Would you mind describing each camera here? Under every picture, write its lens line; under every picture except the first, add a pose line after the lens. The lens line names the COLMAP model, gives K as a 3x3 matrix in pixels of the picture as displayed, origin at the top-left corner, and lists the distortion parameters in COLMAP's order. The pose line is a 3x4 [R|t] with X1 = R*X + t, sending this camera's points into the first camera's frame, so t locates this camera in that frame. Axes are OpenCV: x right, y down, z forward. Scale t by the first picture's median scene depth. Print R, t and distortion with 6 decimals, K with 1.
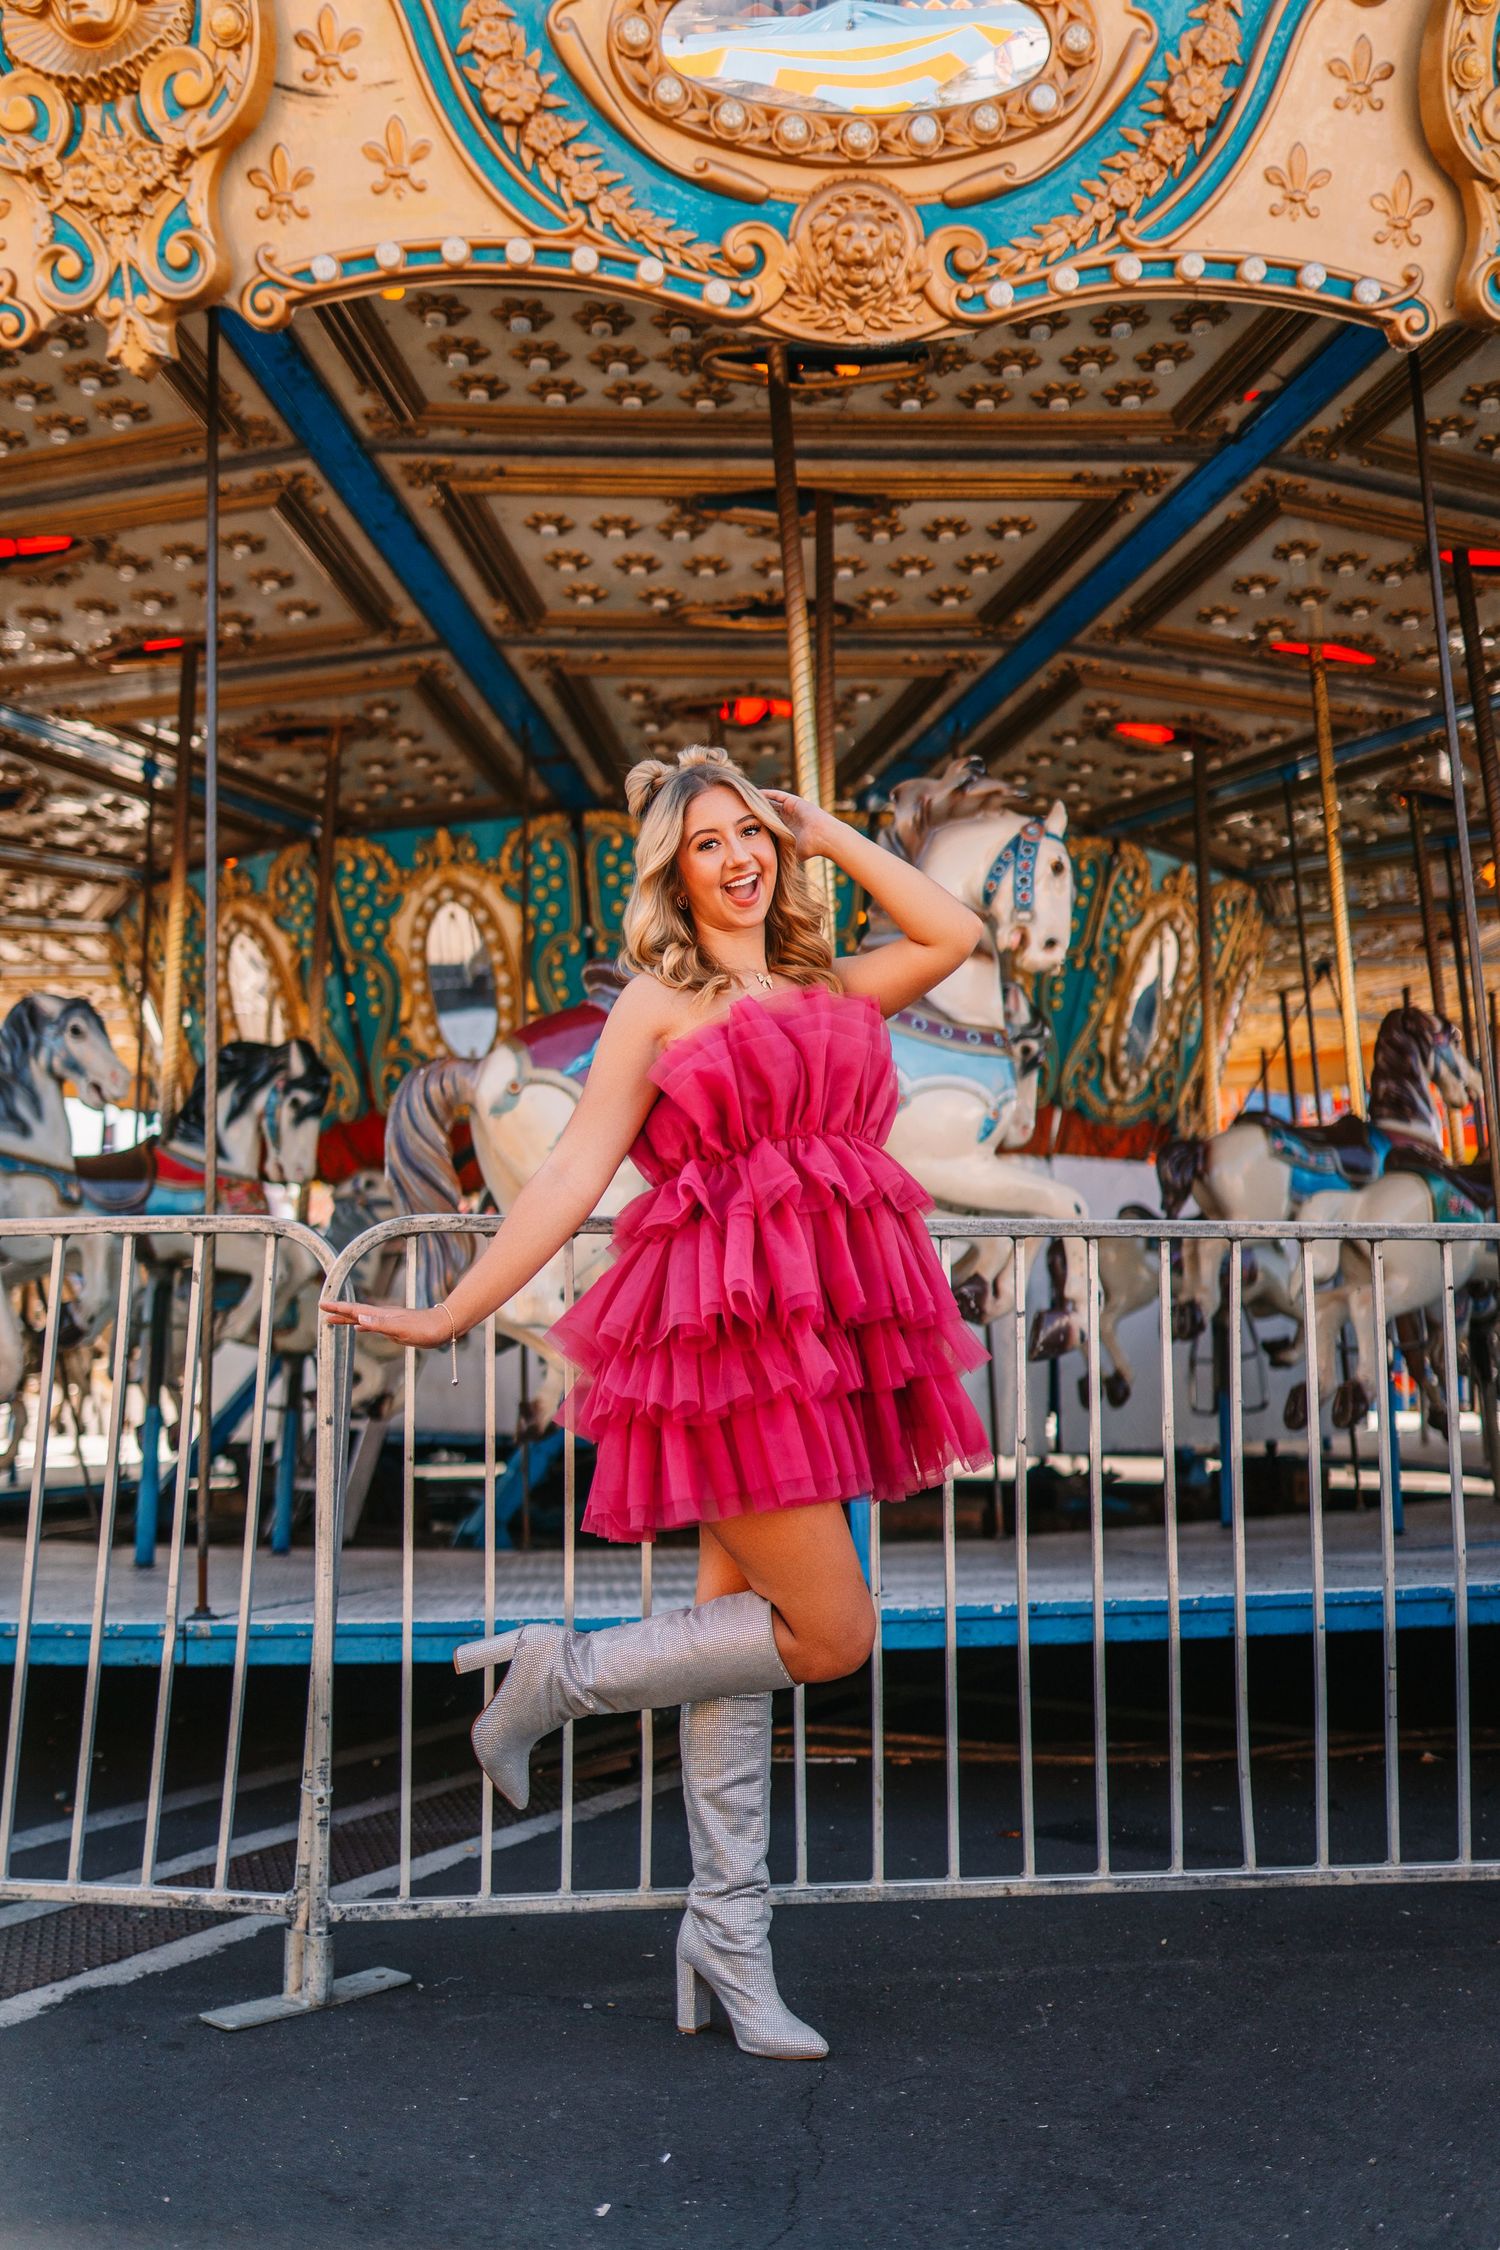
lens RADIAL K [[2104.2, 0, 735.9], [0, 2104.2, 1136.9], [0, 0, 1]] dist [0.004960, -0.000451]
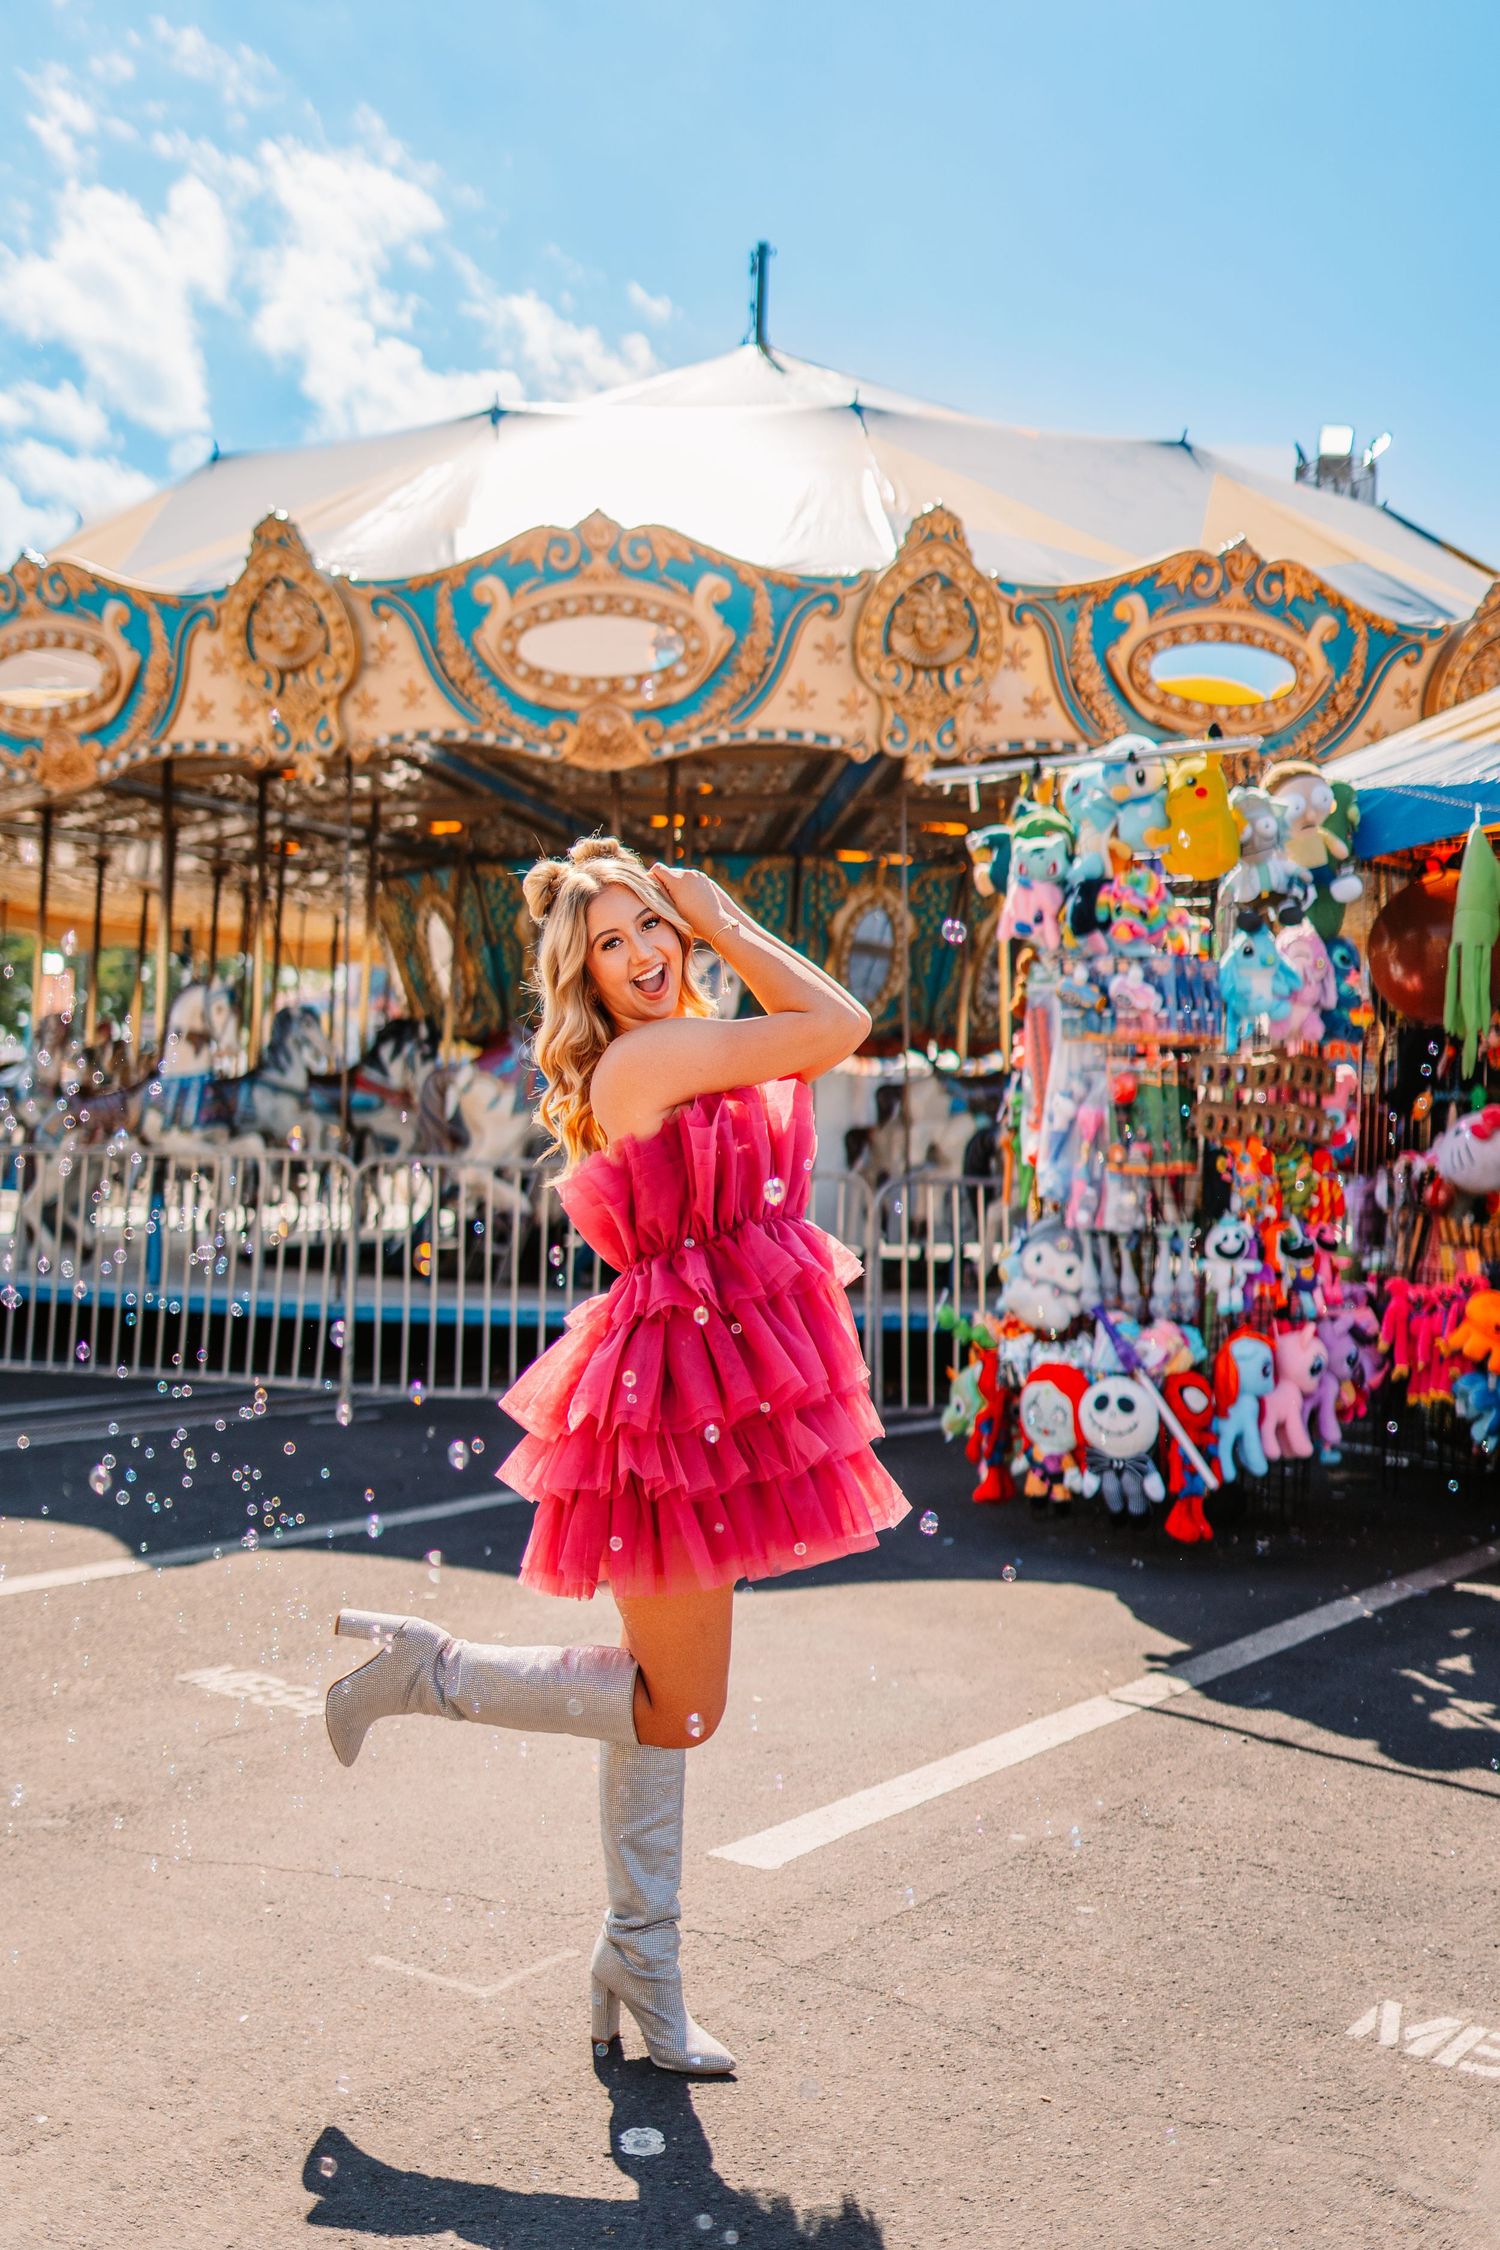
lens RADIAL K [[2168.0, 0, 746.1], [0, 2168.0, 1121.8], [0, 0, 1]] dist [0.006108, -0.009738]
pose [[0.985927, 0.032167, -0.164051, 0.535230], [-0.015740, 0.994816, 0.100467, -0.205119], [0.166432, -0.096471, 0.981322, -1.178135]]
